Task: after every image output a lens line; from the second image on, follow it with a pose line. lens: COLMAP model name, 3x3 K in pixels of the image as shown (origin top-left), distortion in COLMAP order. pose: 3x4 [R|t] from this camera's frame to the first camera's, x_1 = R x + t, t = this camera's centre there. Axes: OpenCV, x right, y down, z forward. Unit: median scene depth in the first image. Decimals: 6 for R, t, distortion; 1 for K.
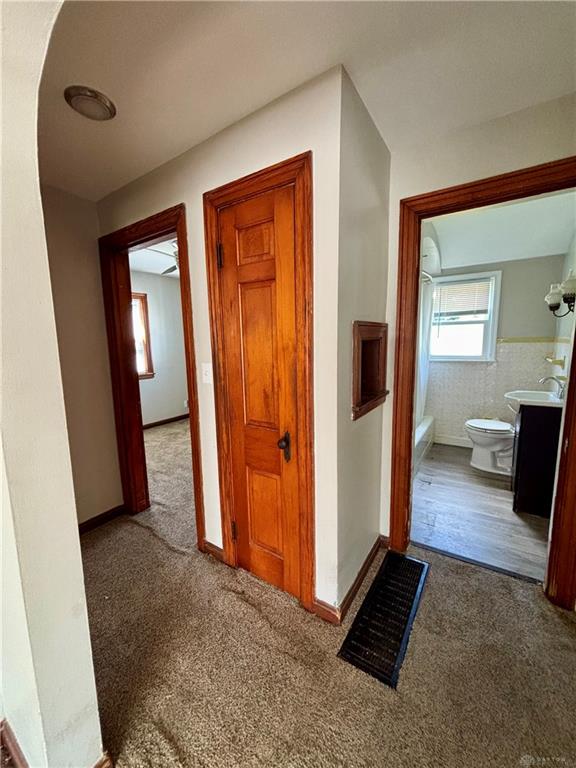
lens RADIAL K [[308.1, 0, 293.4], [0, 308.1, 383.9], [0, 0, 1]] dist [0.002297, 0.000774]
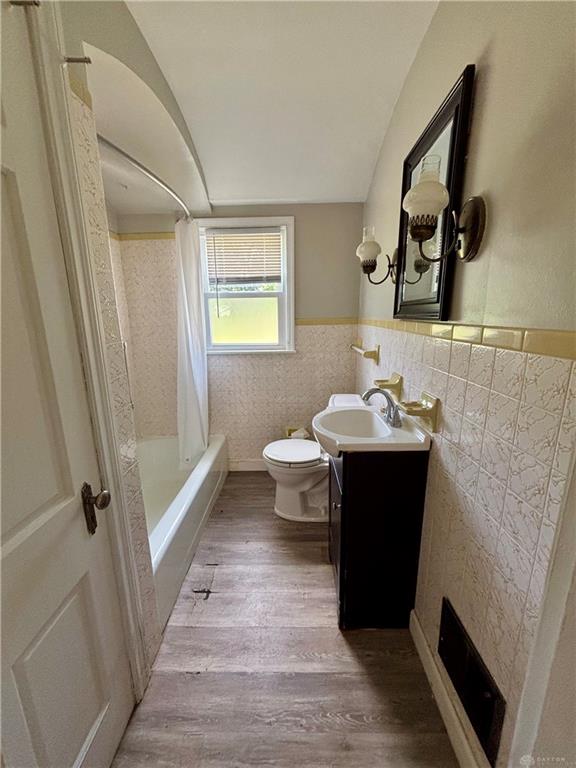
lens RADIAL K [[308.1, 0, 289.3], [0, 308.1, 382.3], [0, 0, 1]] dist [0.002297, 0.000774]
pose [[0.849762, -0.101801, 0.517243, 0.276632], [0.072669, 0.994431, 0.076332, -0.059817], [-0.522133, -0.027276, 0.852428, 0.412936]]
